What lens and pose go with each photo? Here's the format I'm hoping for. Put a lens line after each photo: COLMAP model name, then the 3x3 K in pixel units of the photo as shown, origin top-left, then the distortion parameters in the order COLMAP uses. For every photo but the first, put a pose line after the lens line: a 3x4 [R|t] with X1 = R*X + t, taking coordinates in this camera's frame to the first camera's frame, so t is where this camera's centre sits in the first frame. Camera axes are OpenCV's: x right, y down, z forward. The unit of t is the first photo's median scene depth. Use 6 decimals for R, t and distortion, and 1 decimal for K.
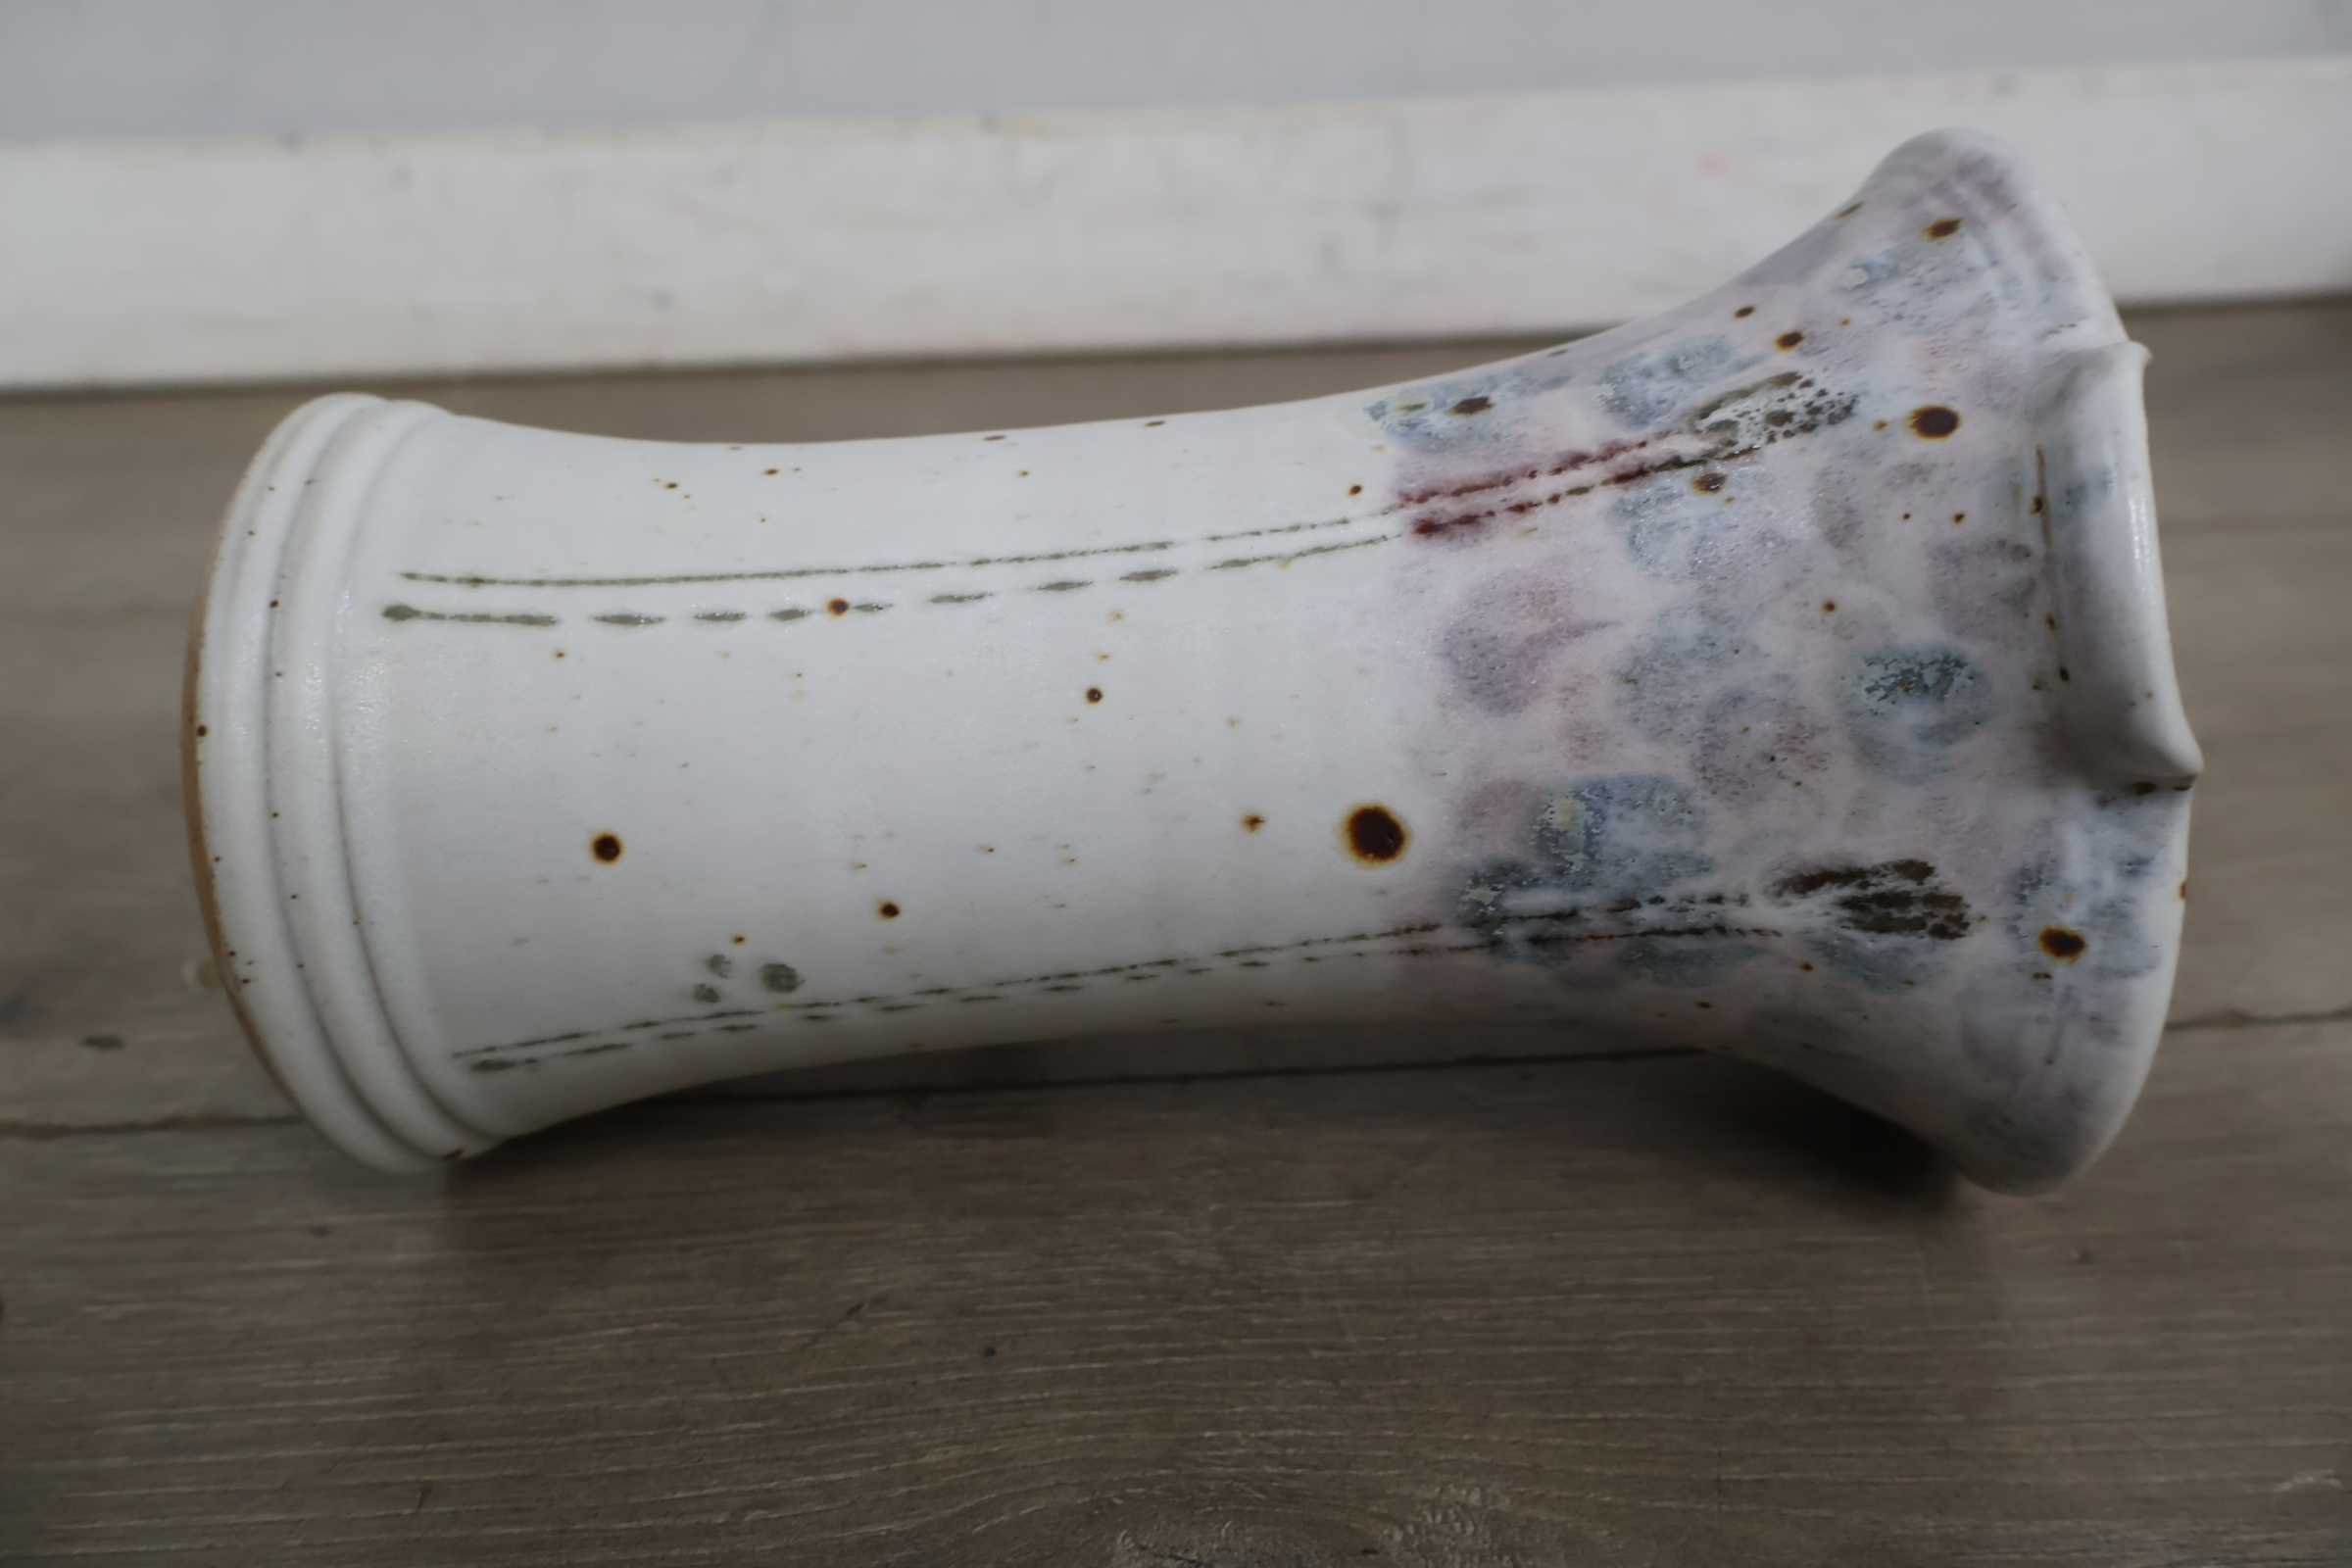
lens RADIAL K [[2109.9, 0, 1184.5], [0, 2109.9, 773.5], [0, 0, 1]] dist [0.007957, 0.006170]
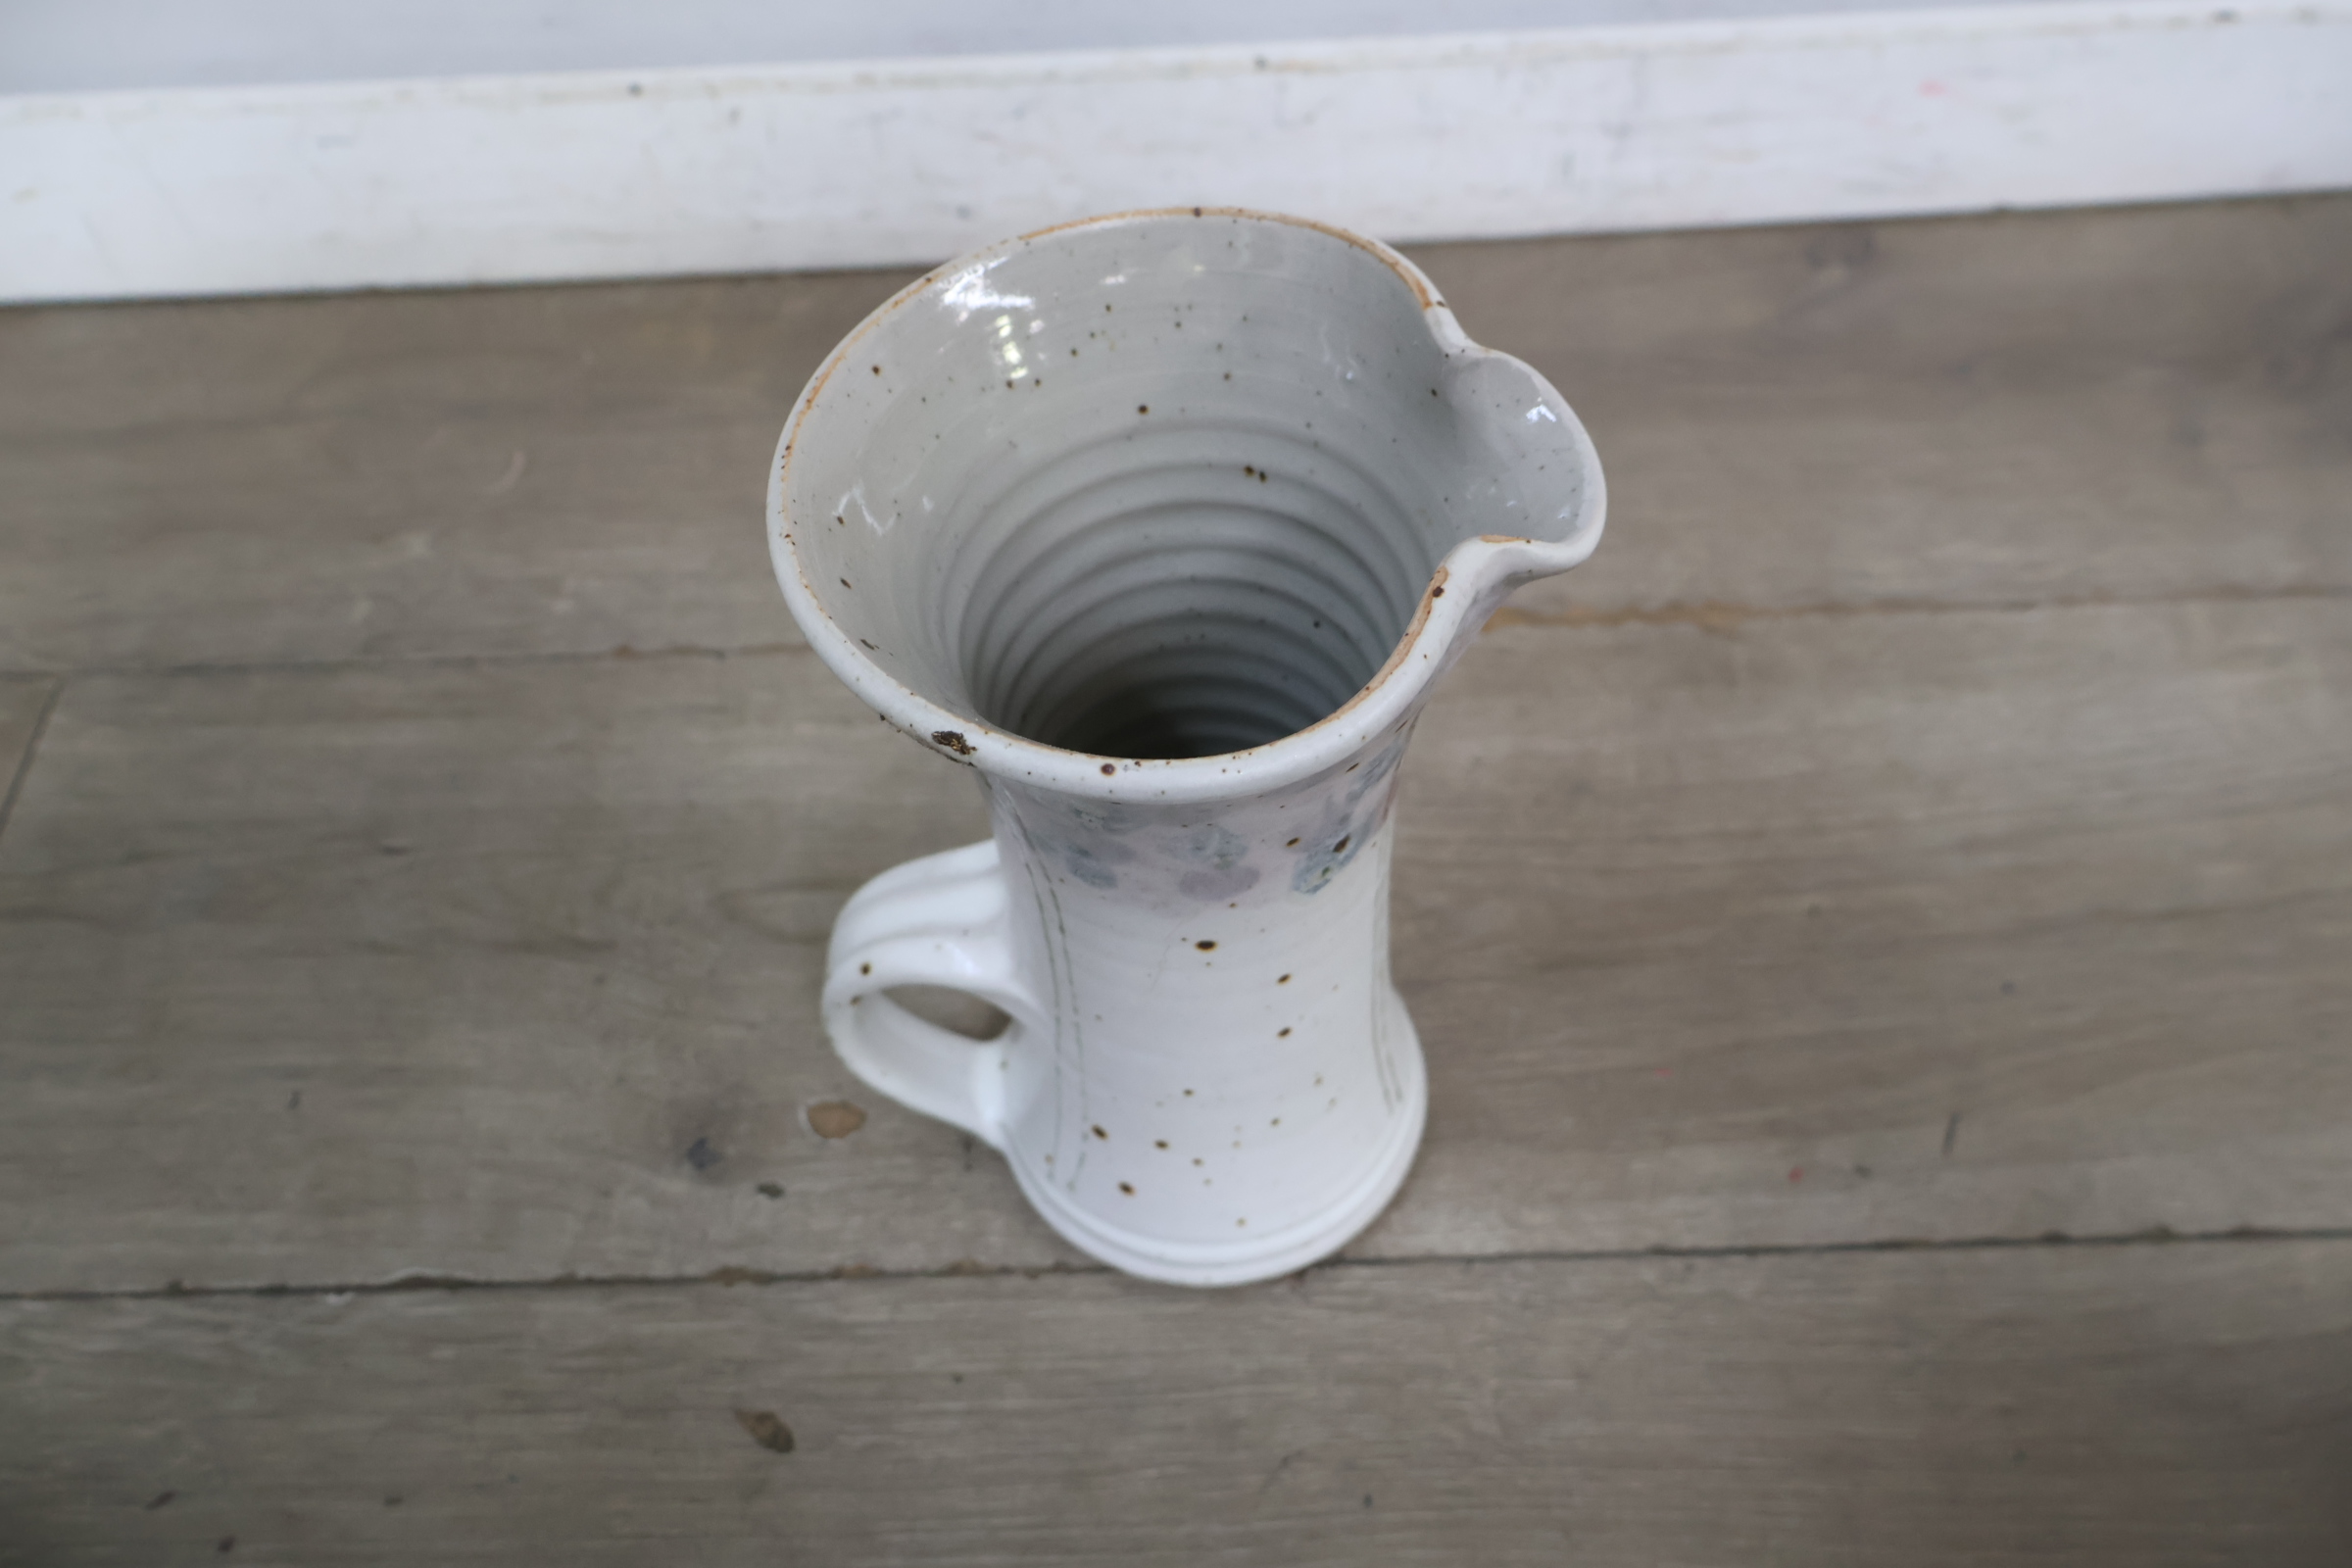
lens RADIAL K [[2109.9, 0, 1182.4], [0, 2109.9, 802.2], [0, 0, 1]] dist [0.007957, 0.006170]
pose [[0.998889, 0.019890, -0.042723, -0.175064], [0.000290, 0.903955, 0.427628, -0.954185], [0.047125, -0.427165, 0.902945, -0.323521]]
